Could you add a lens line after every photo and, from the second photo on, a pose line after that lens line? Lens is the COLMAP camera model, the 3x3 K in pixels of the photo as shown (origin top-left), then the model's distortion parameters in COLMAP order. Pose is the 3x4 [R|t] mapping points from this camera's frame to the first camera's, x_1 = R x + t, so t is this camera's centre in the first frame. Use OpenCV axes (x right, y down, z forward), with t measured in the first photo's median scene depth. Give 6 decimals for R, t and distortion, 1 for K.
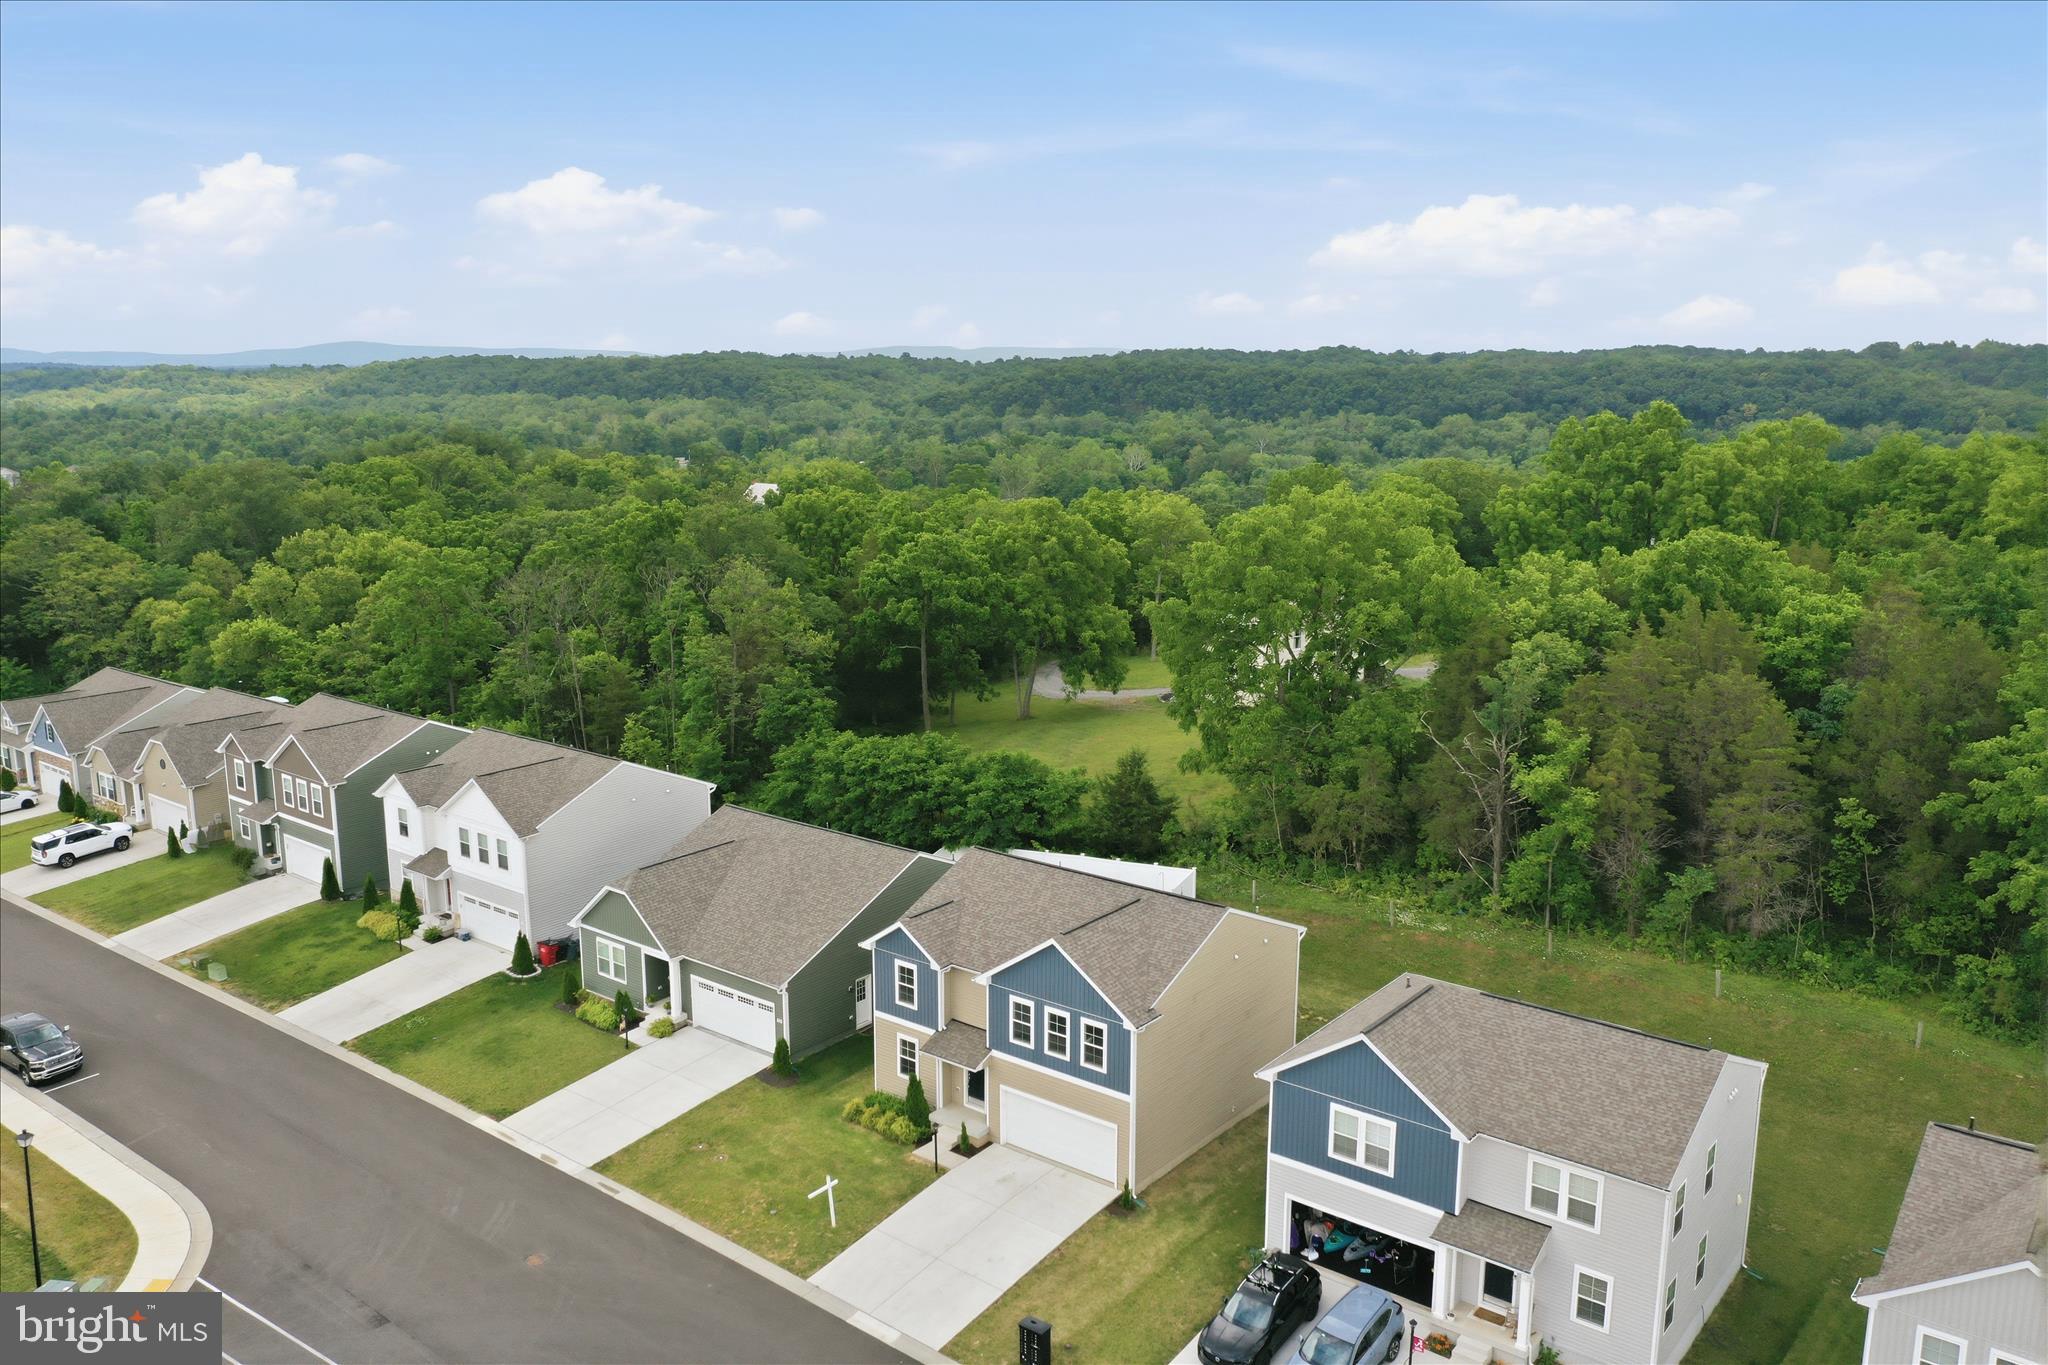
lens RADIAL K [[1607.9, 0, 1017.7], [0, 1607.9, 683.8], [0, 0, 1]] dist [-0.006760, -0.002060]
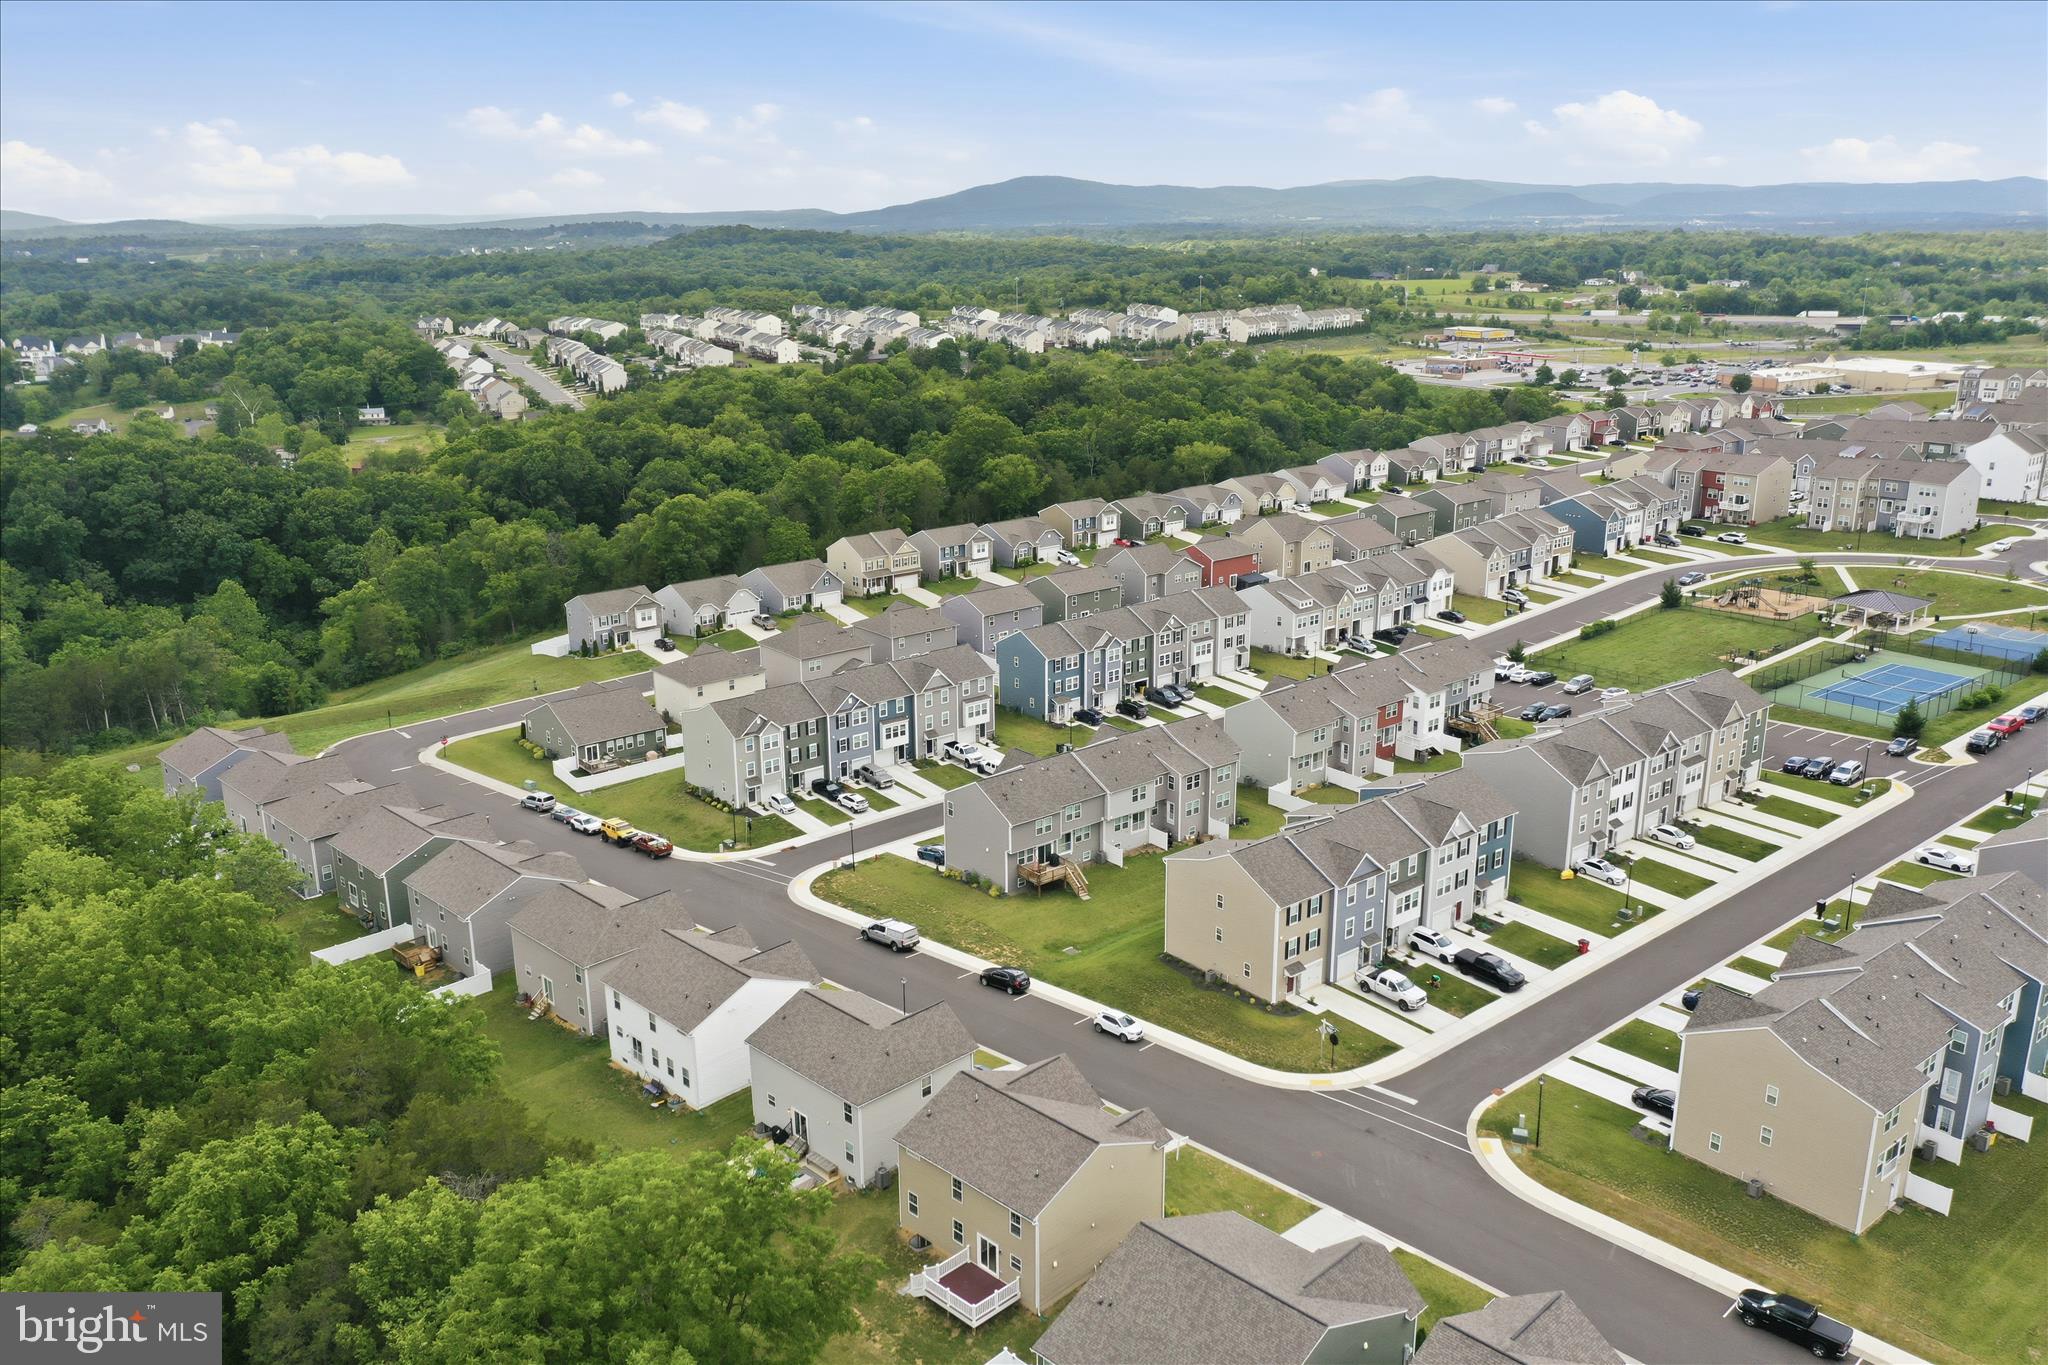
lens RADIAL K [[1607.9, 0, 1017.7], [0, 1607.9, 683.8], [0, 0, 1]] dist [-0.006760, -0.002060]
pose [[-0.993511, -0.022005, 0.111584, -0.086885], [0.031956, 0.887574, 0.459555, -0.766377], [-0.109152, 0.460139, -0.881112, 1.718151]]
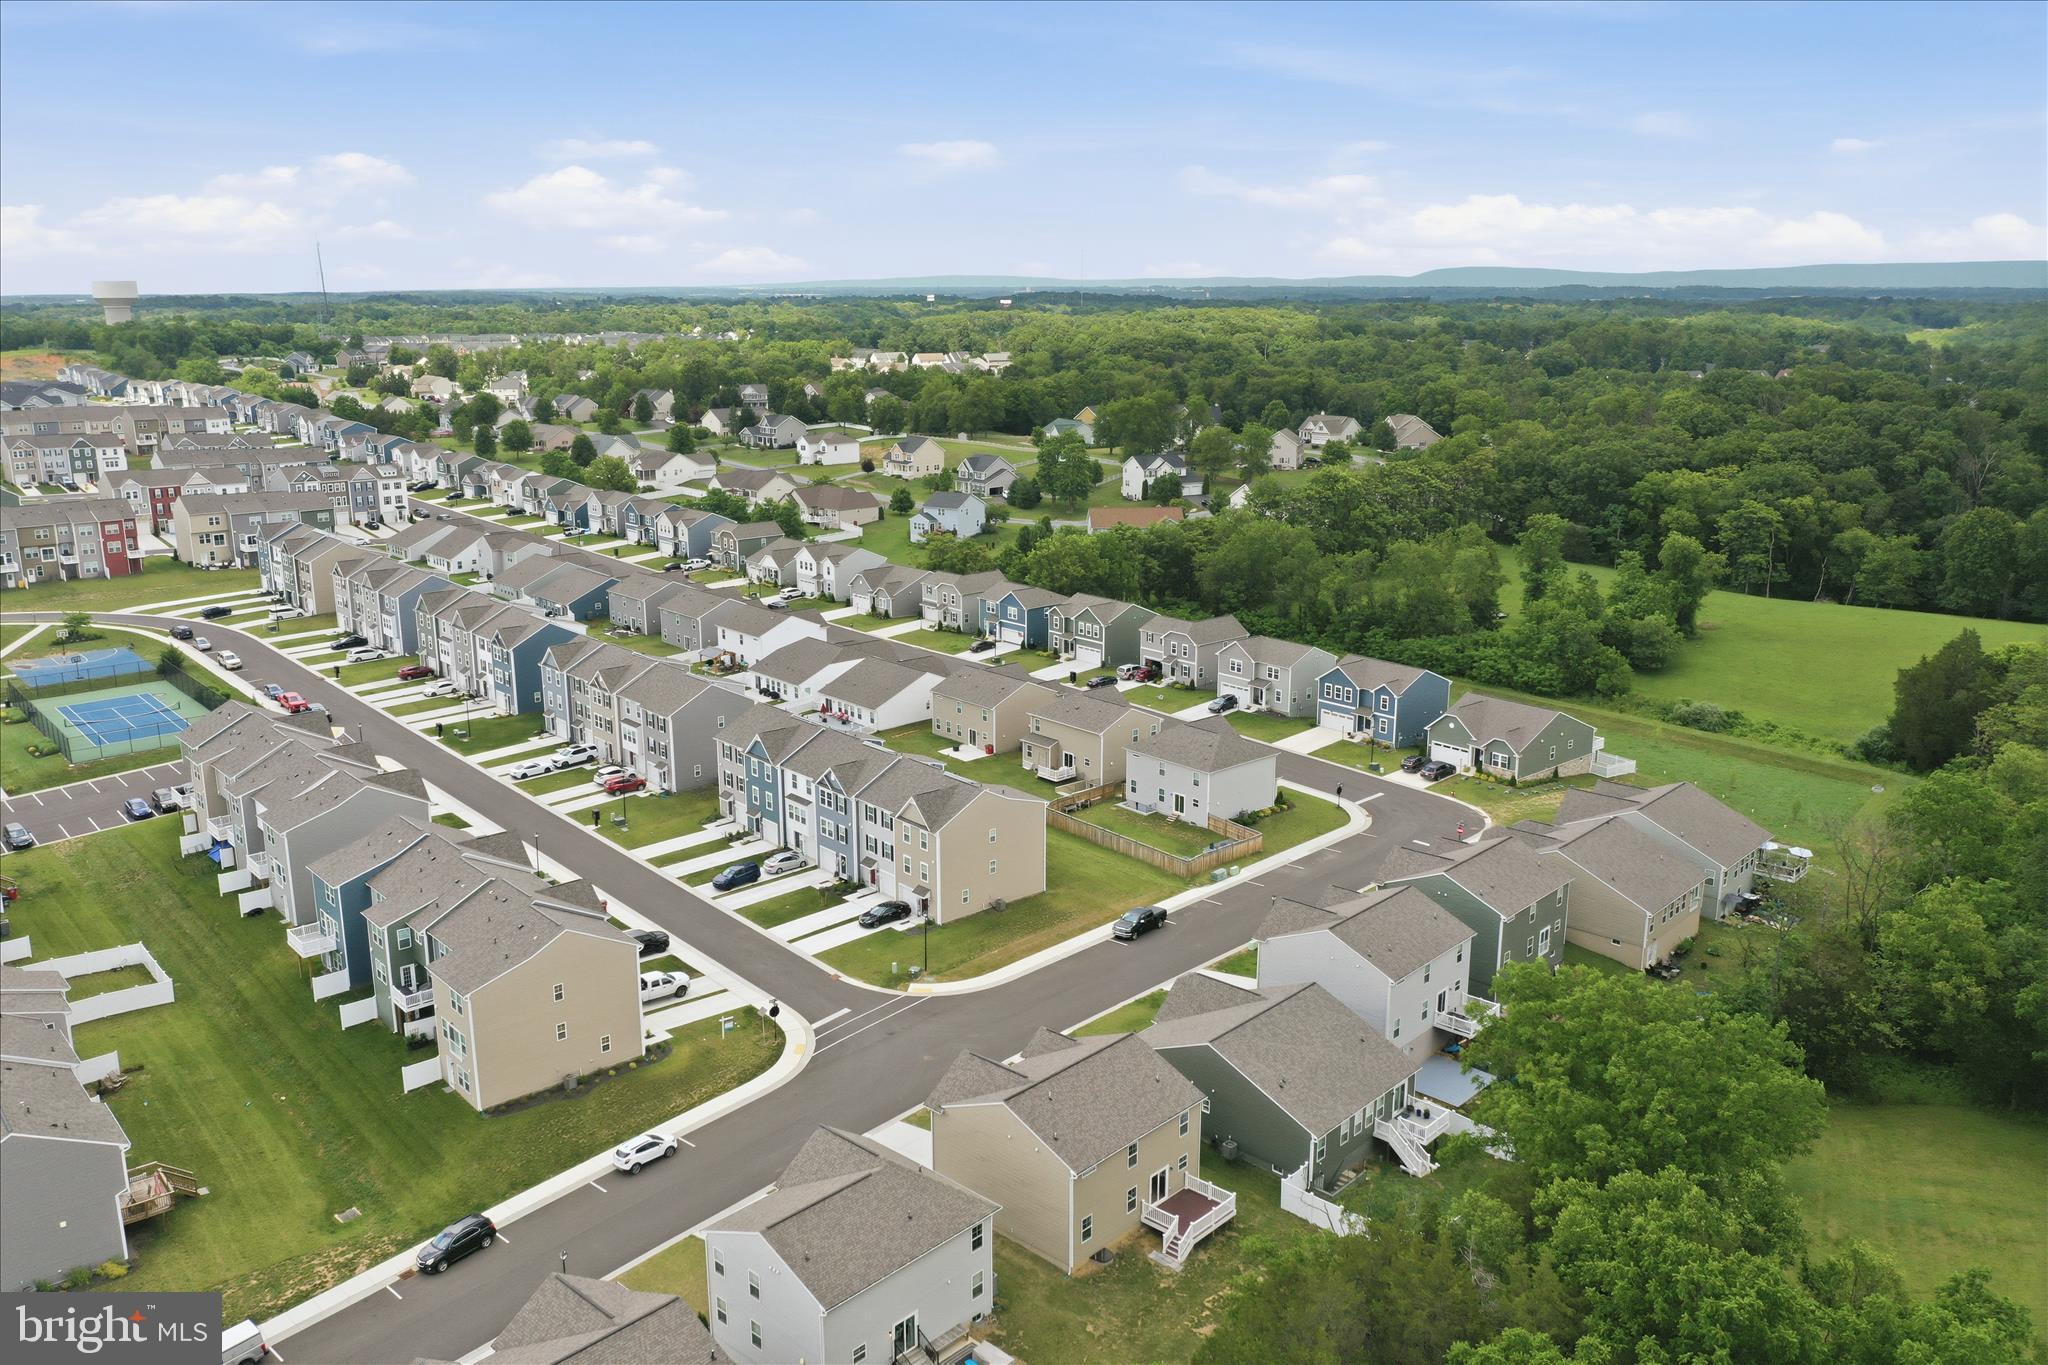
lens RADIAL K [[1607.9, 0, 1017.7], [0, 1607.9, 683.8], [0, 0, 1]] dist [-0.006760, -0.002060]
pose [[-0.074325, 0.240649, -0.967762, 1.155981], [-0.192749, 0.948680, 0.250707, -0.482852], [0.978429, 0.205169, -0.024125, 0.704639]]
